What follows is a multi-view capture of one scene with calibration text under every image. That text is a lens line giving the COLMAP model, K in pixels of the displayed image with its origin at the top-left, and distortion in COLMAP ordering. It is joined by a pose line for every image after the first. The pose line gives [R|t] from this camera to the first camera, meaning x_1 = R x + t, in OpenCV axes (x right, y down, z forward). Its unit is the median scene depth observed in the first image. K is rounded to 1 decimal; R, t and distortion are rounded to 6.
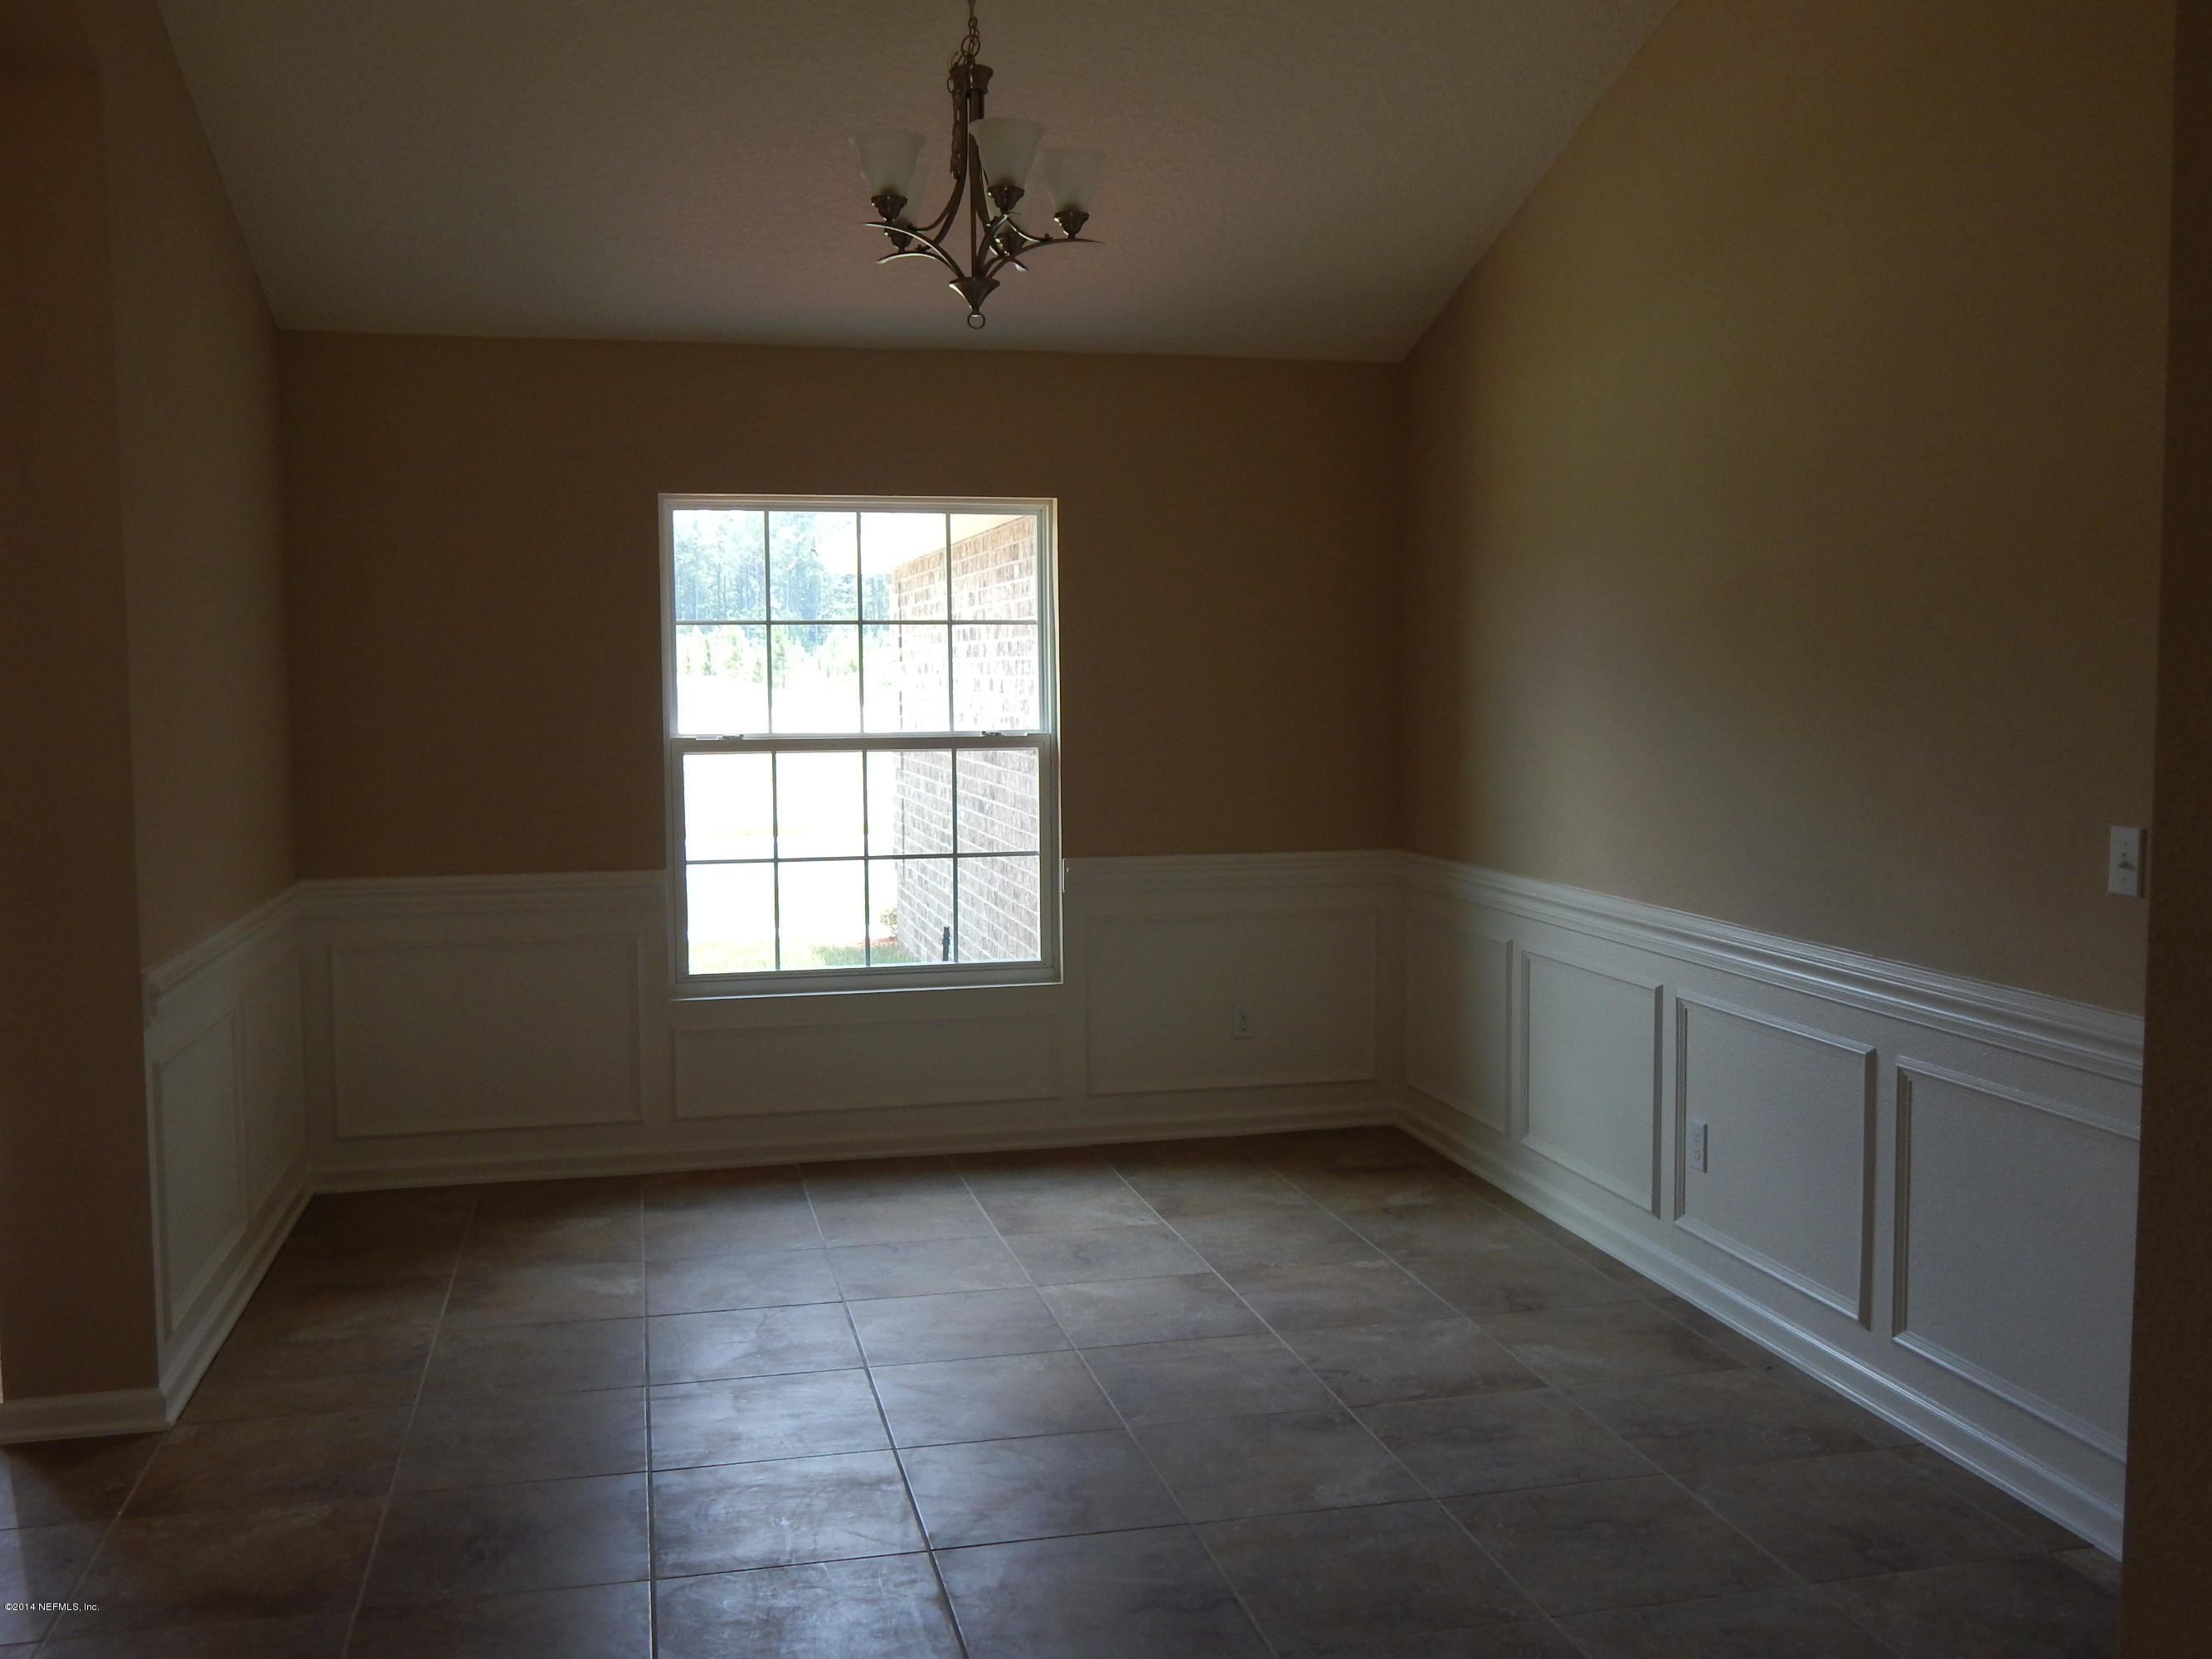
lens RADIAL K [[2002.7, 0, 1106.3], [0, 2002.7, 831.6], [0, 0, 1]] dist [-0.018103, 0.000000]
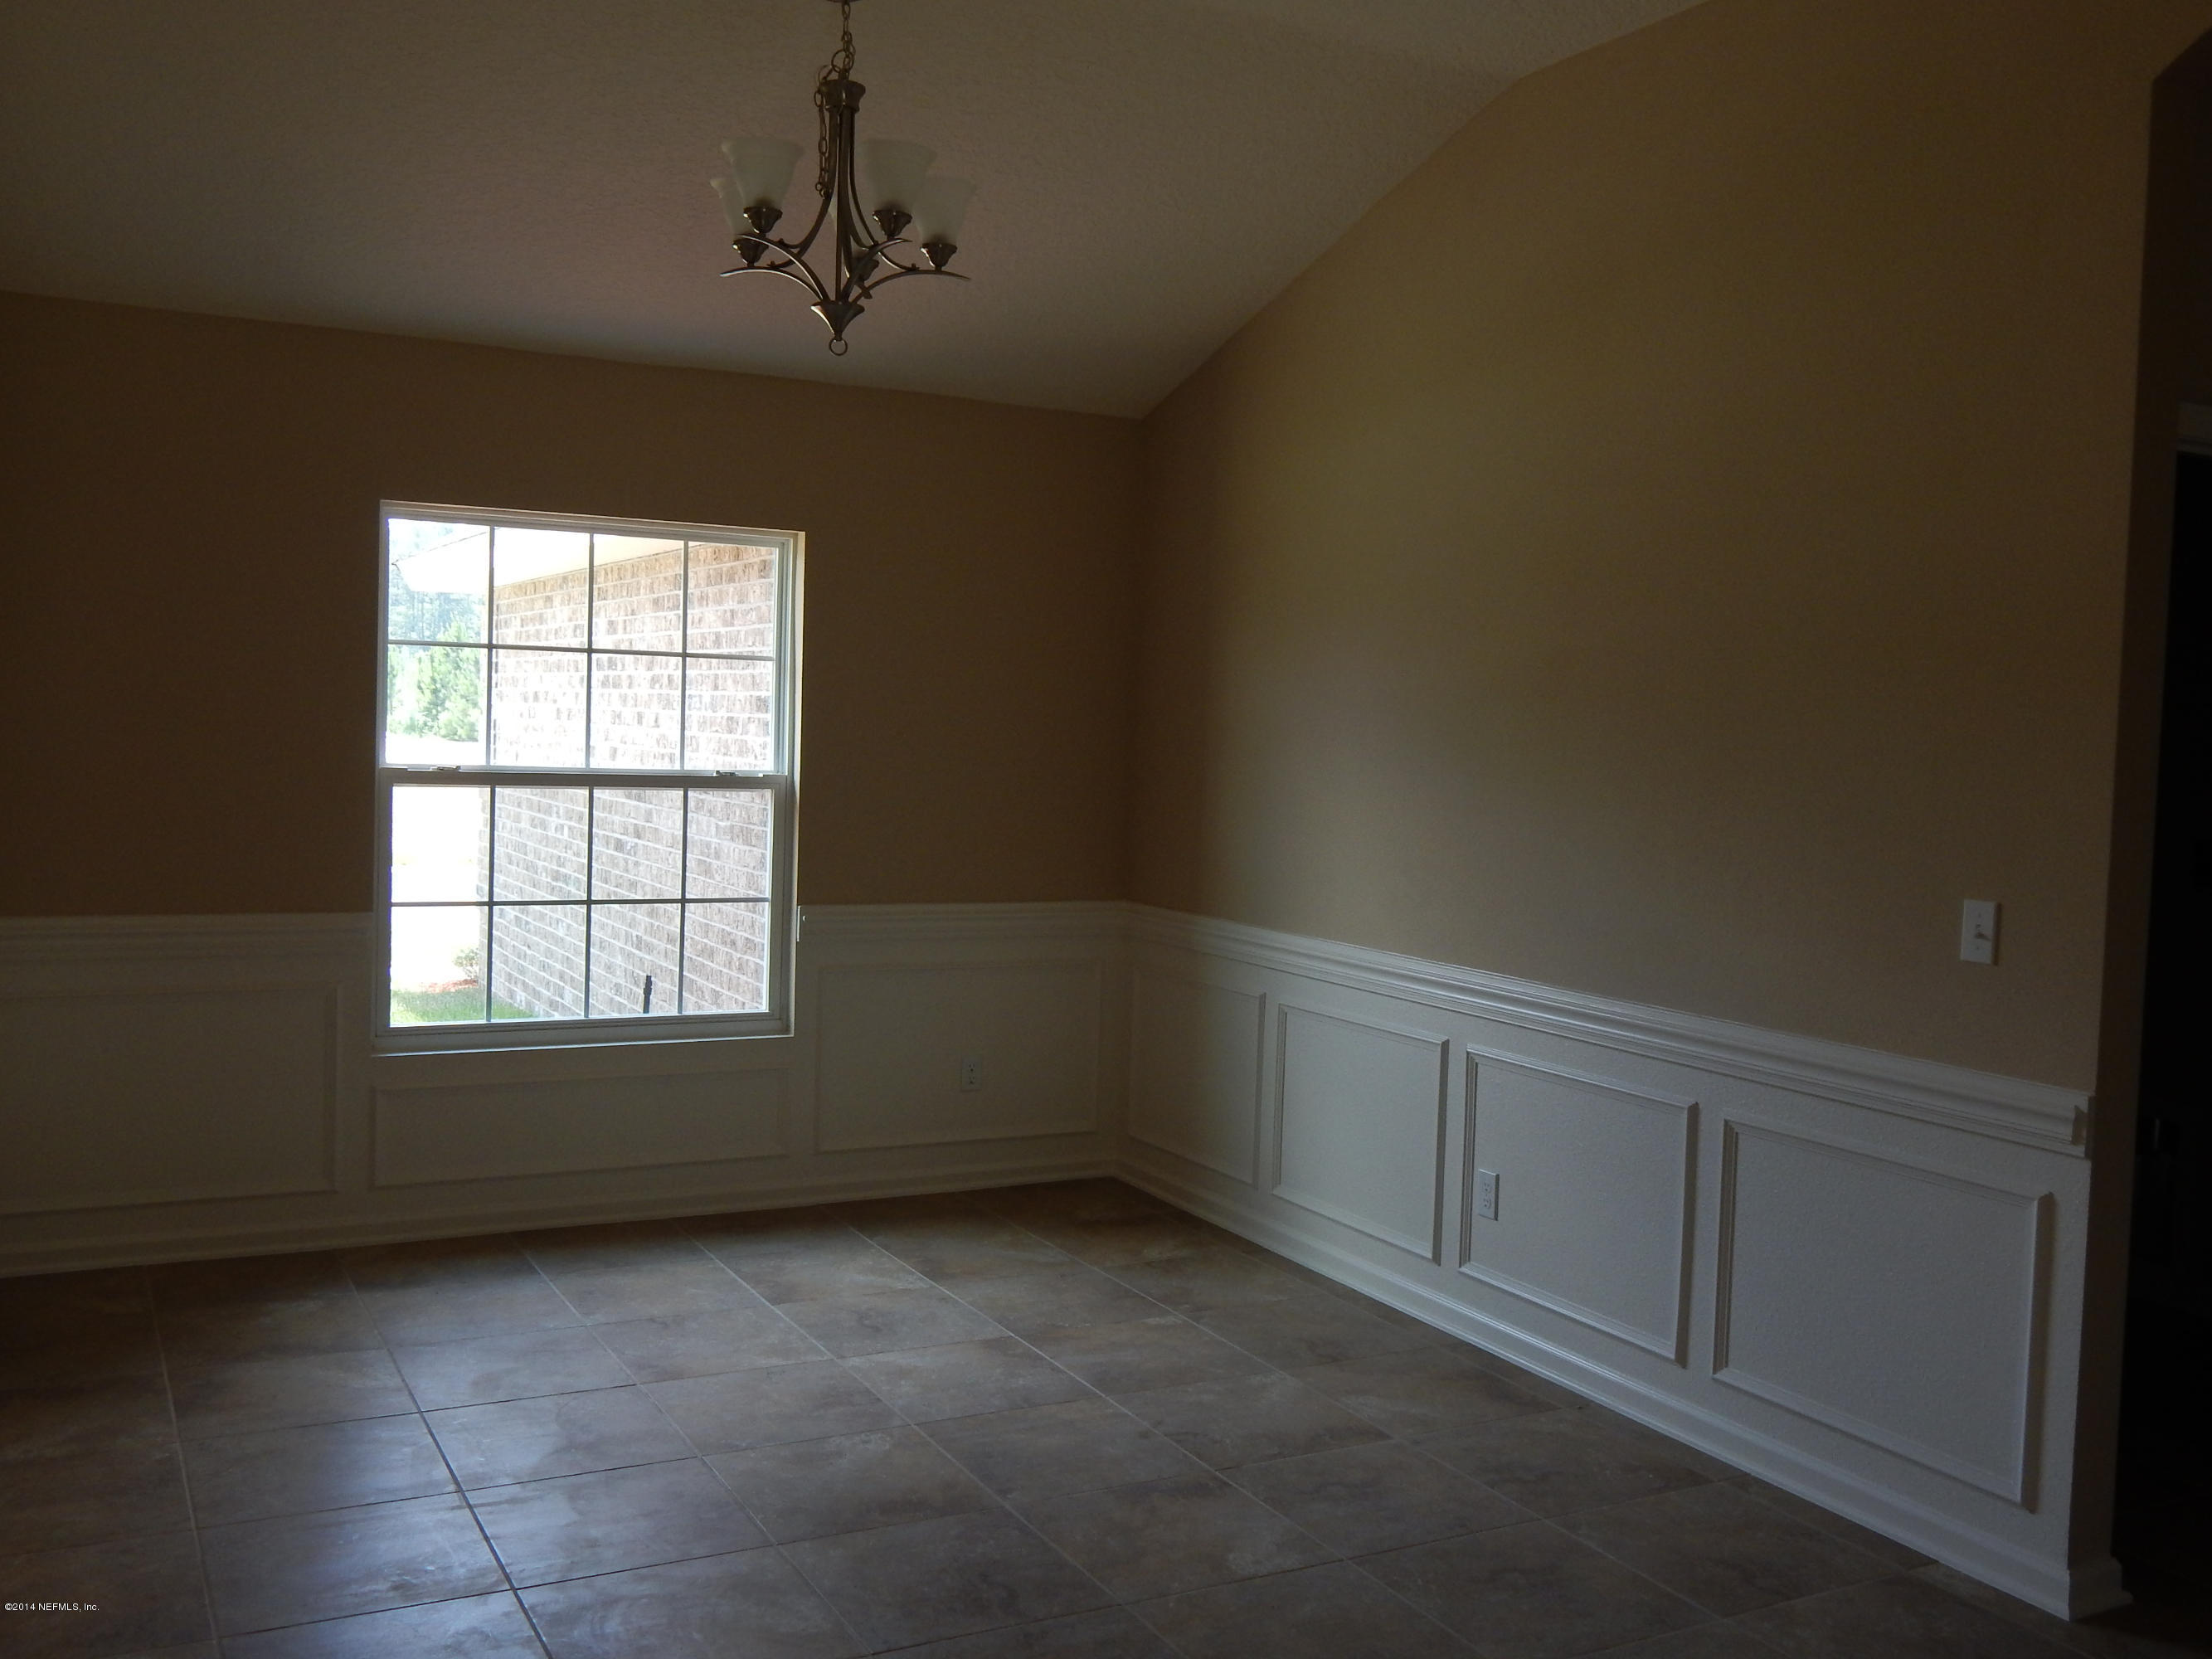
lens RADIAL K [[2002.7, 0, 1110.0], [0, 2002.7, 829.4], [0, 0, 1]] dist [-0.018103, 0.000000]
pose [[0.964795, 0.024316, 0.261876, -0.153435], [-0.018911, 0.999553, -0.023142, -0.004546], [-0.262322, 0.017375, 0.964824, 0.040595]]
